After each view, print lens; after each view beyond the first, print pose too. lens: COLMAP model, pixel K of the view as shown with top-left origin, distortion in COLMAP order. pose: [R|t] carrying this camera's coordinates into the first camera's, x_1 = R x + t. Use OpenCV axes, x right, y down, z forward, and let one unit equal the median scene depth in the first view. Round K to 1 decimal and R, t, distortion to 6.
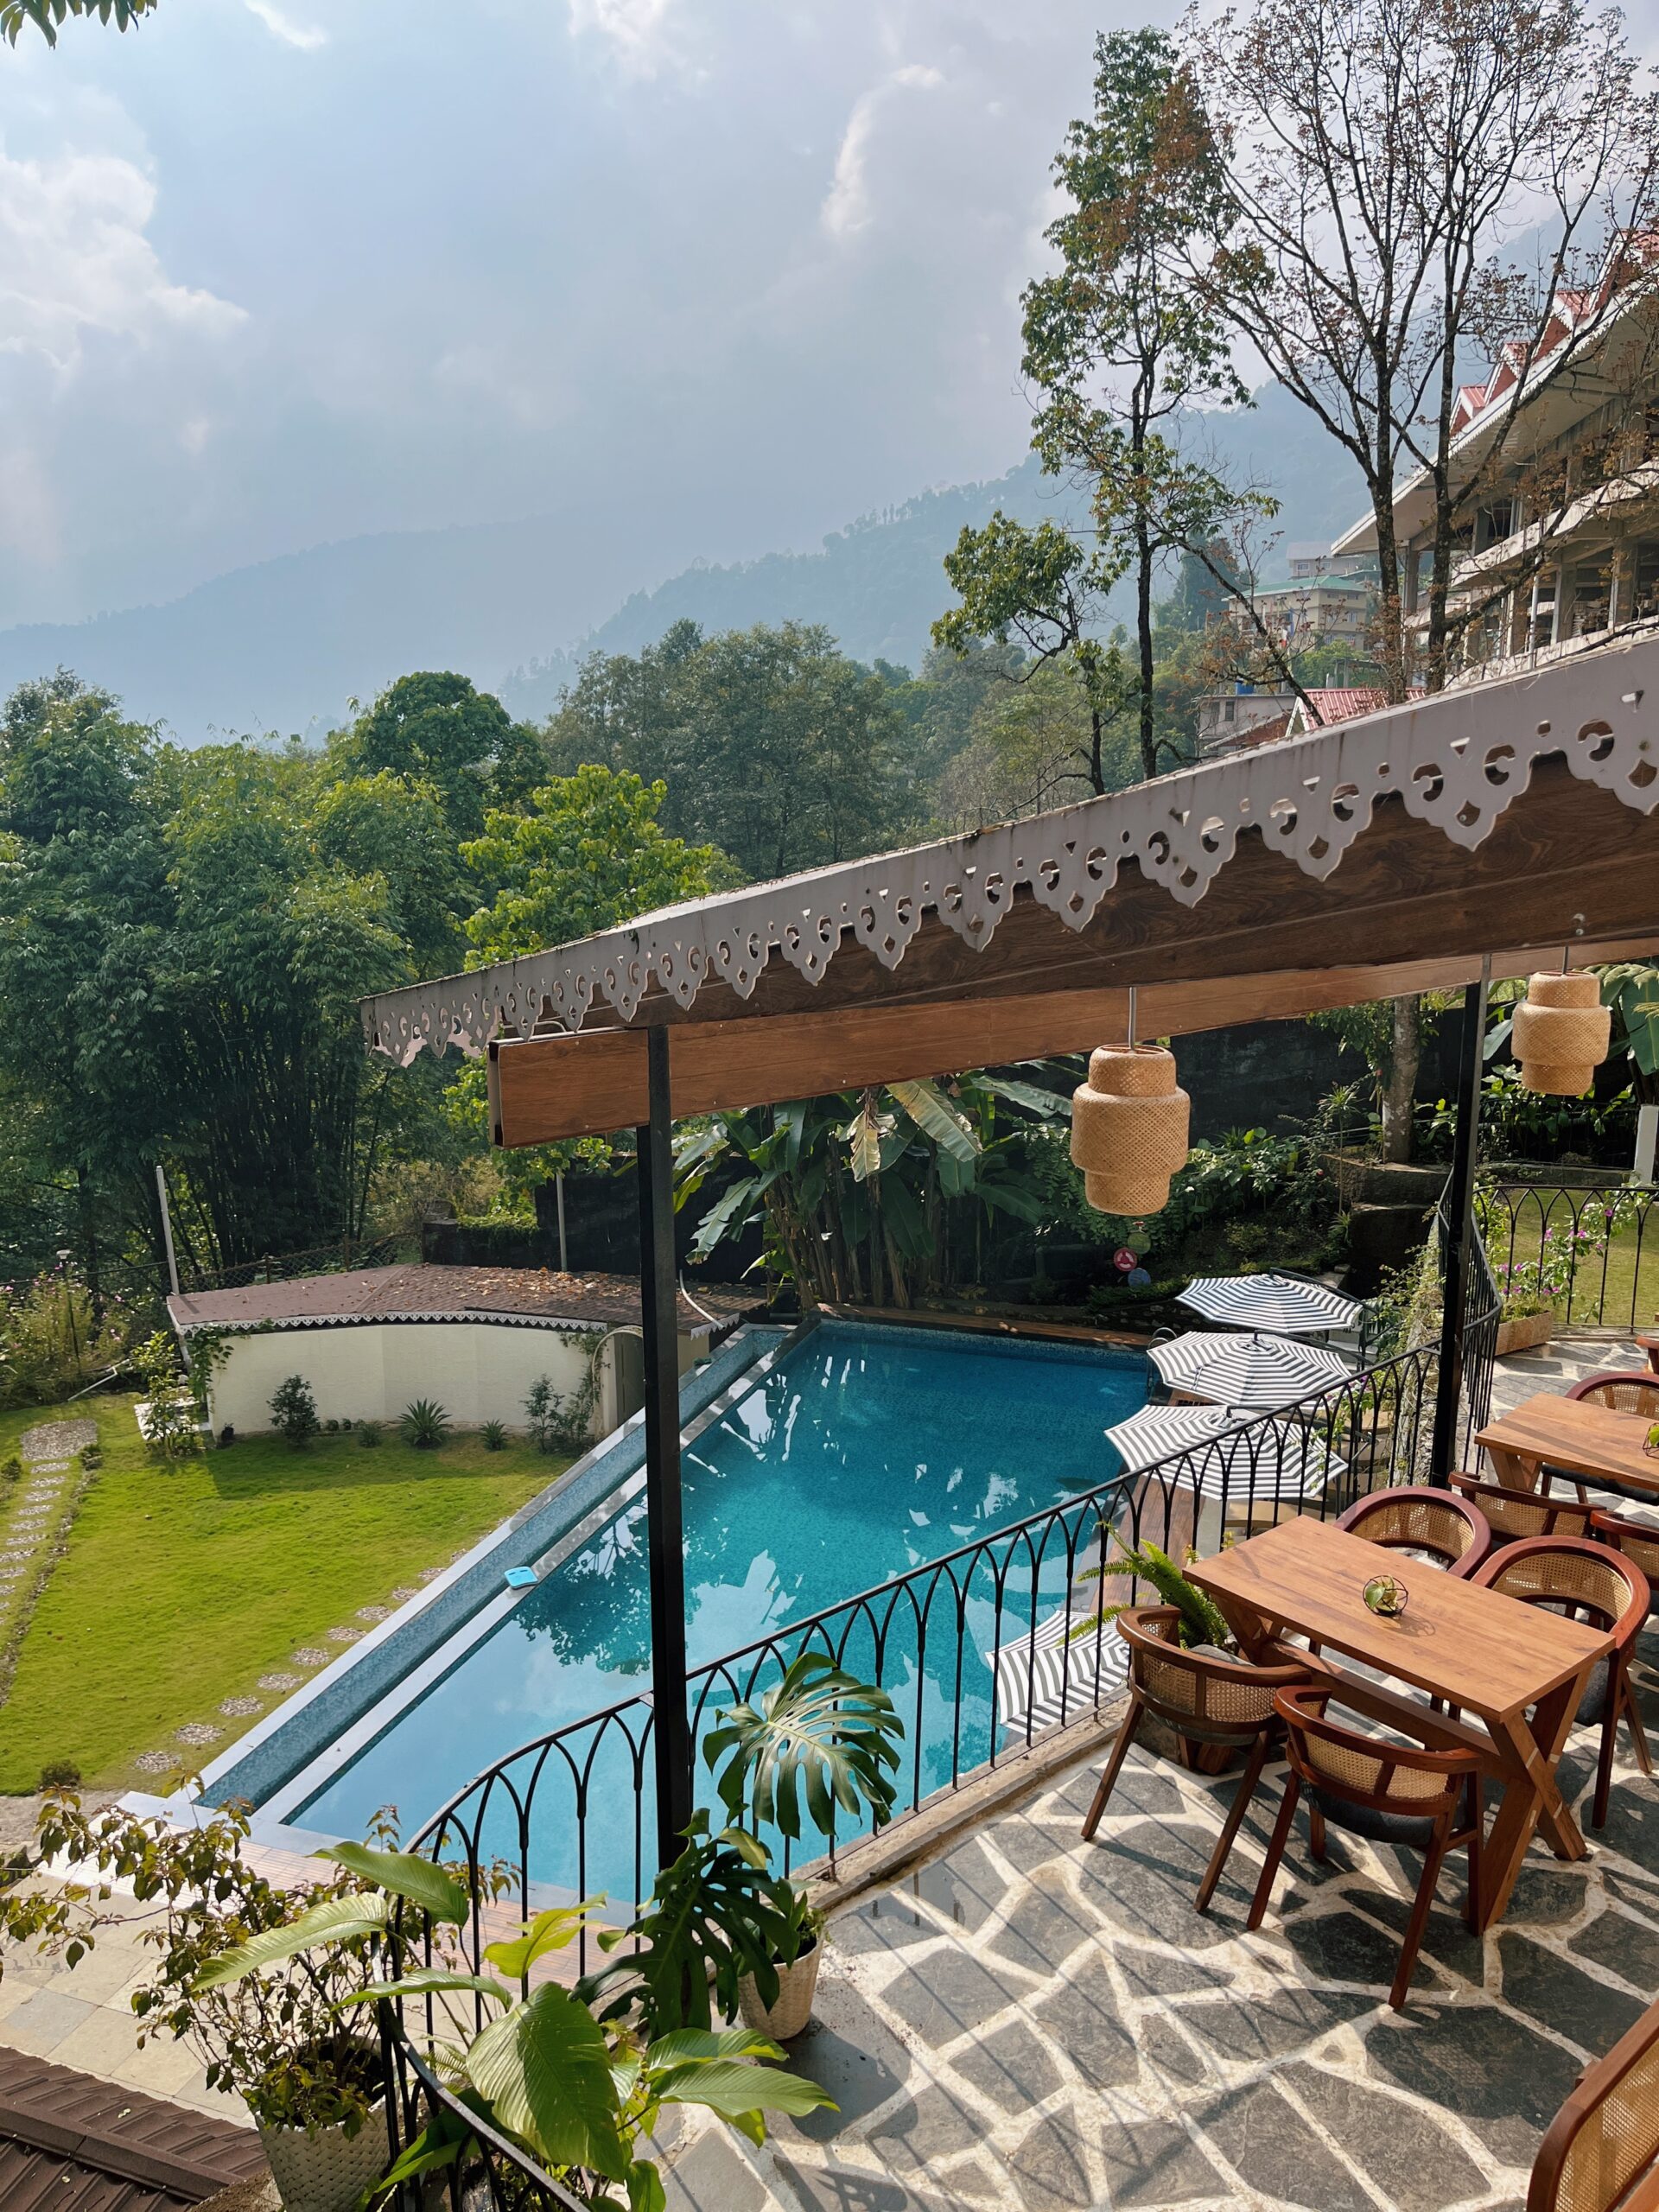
lens RADIAL K [[1652.6, 0, 842.8], [0, 1652.6, 1115.7], [0, 0, 1]] dist [0.052457, -0.093755]
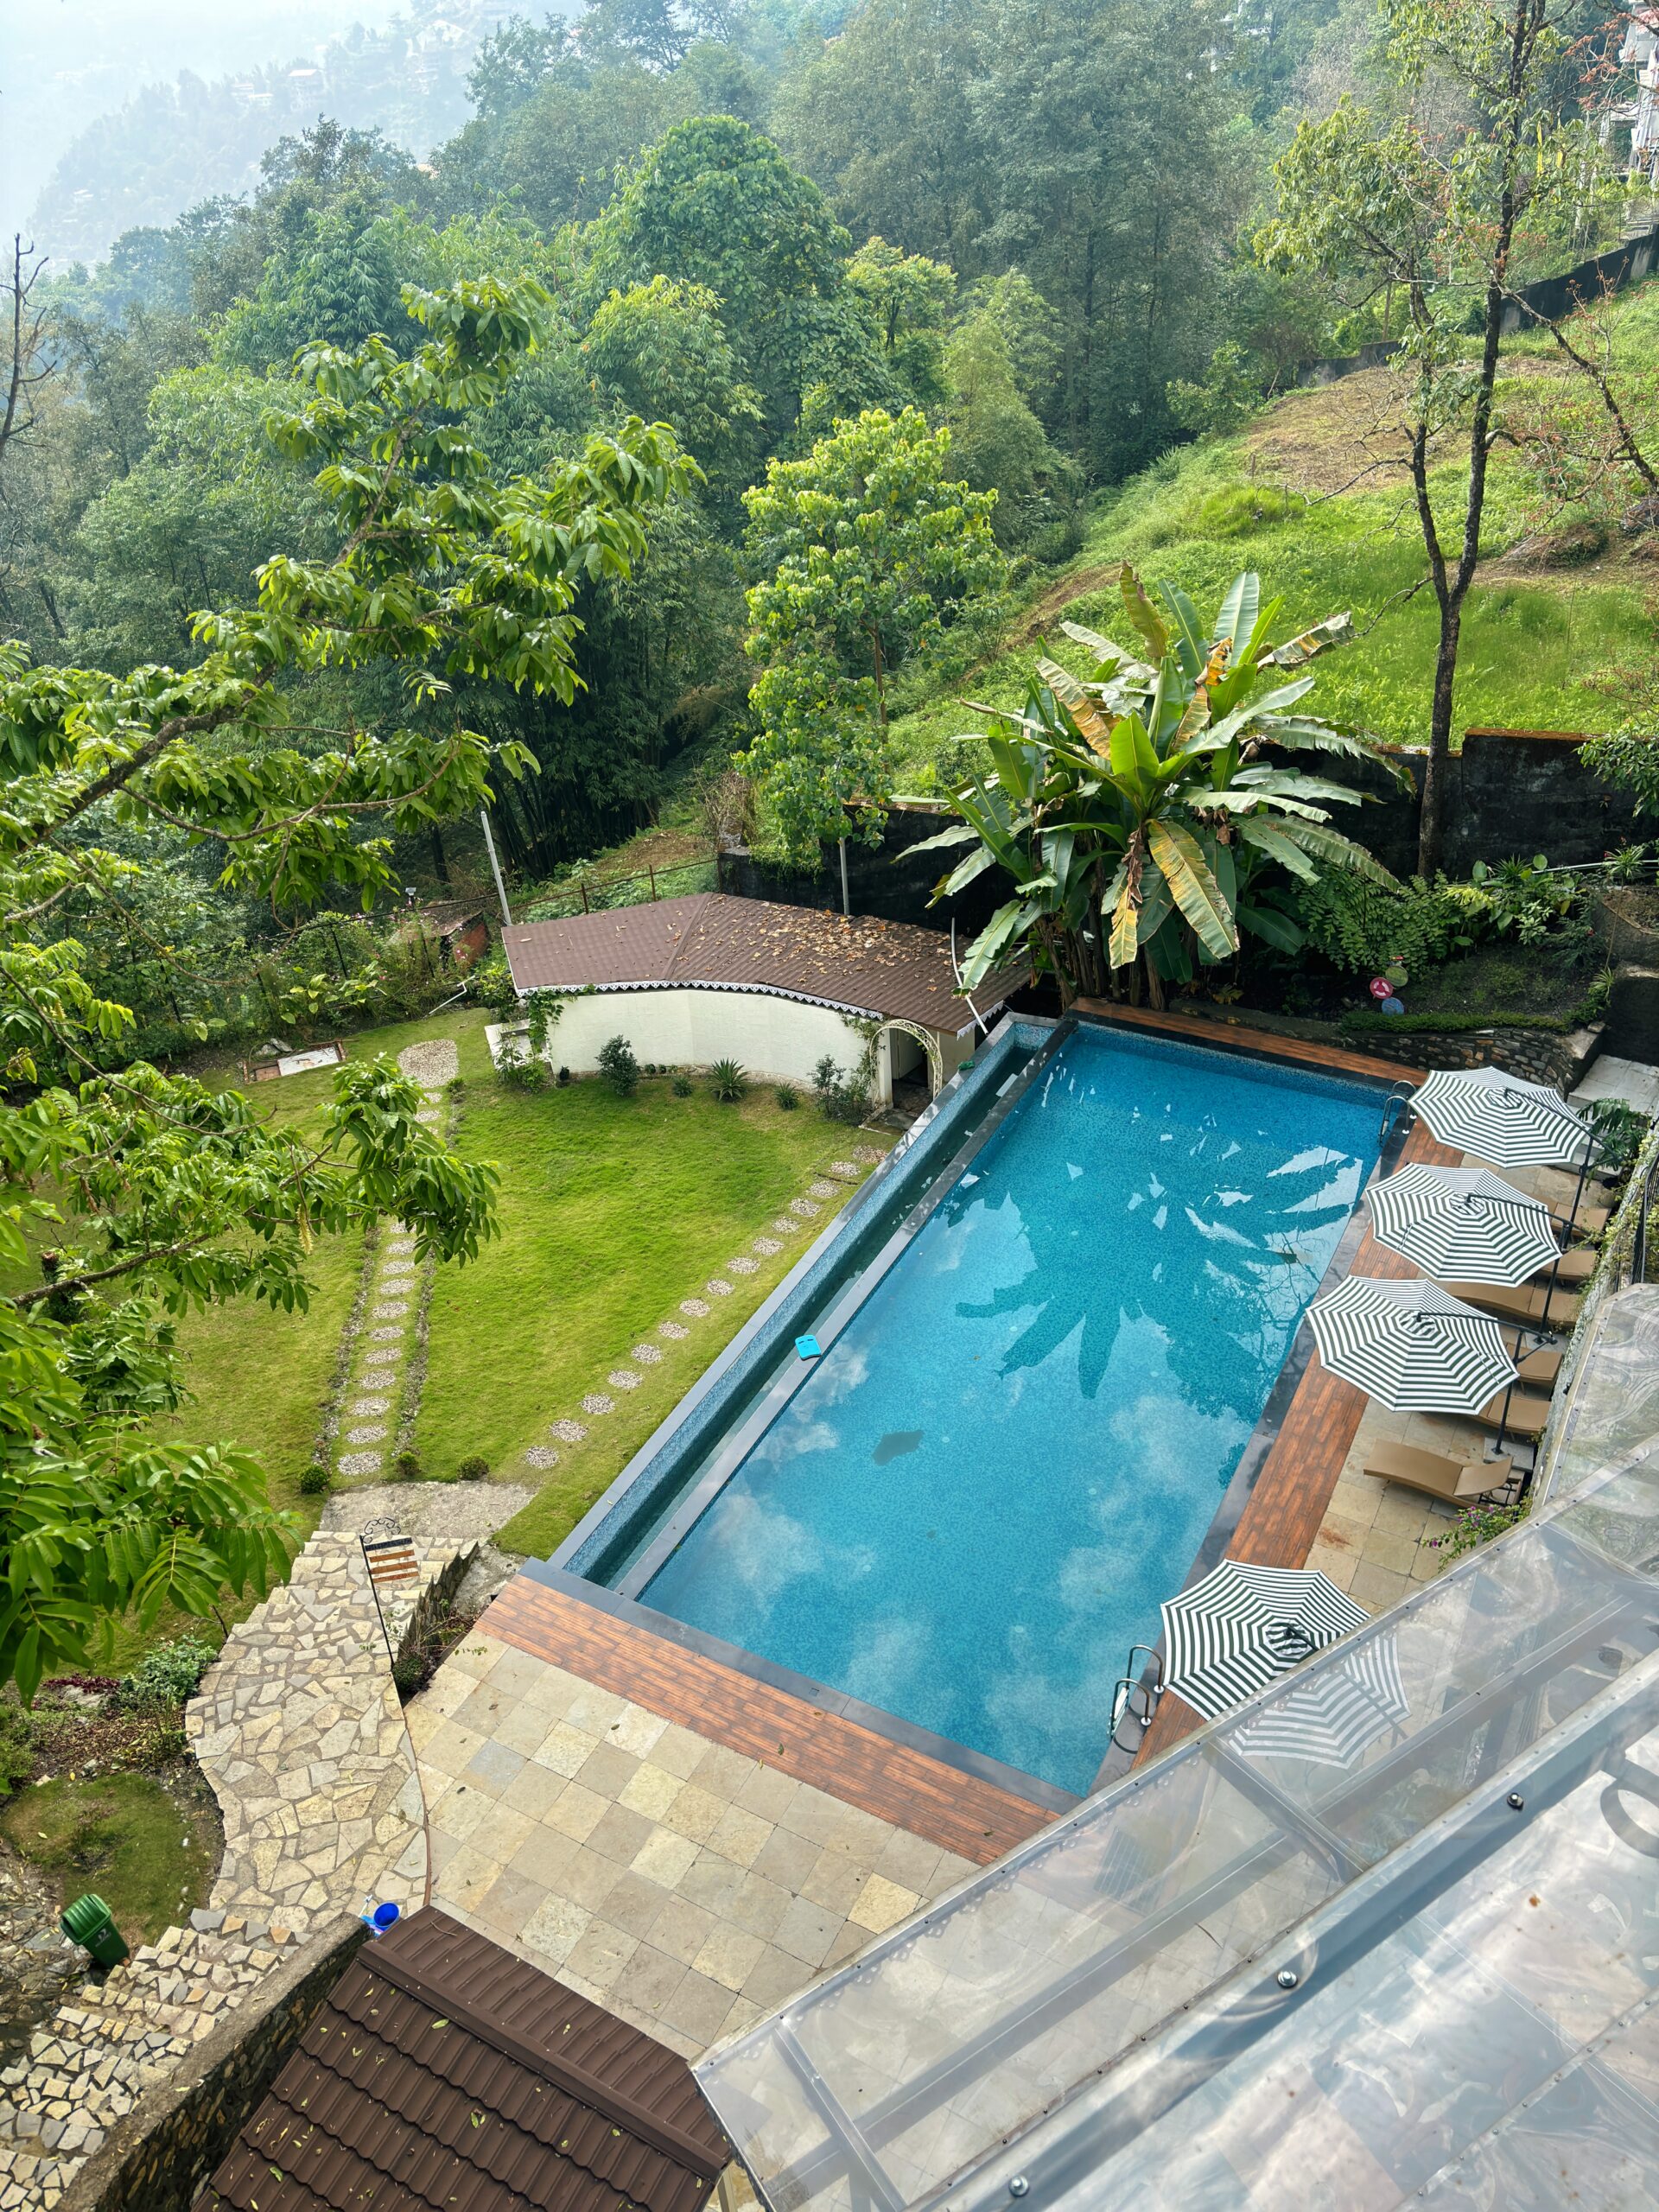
lens RADIAL K [[1649.5, 0, 829.5], [0, 1649.5, 1106.0], [0, 0, 1]] dist [0.169262, -0.426600]
pose [[0.983379, 0.061514, -0.170826, 0.017042], [0.011184, 0.918548, 0.395151, -0.291278], [0.181219, -0.390494, 0.902593, -0.033562]]
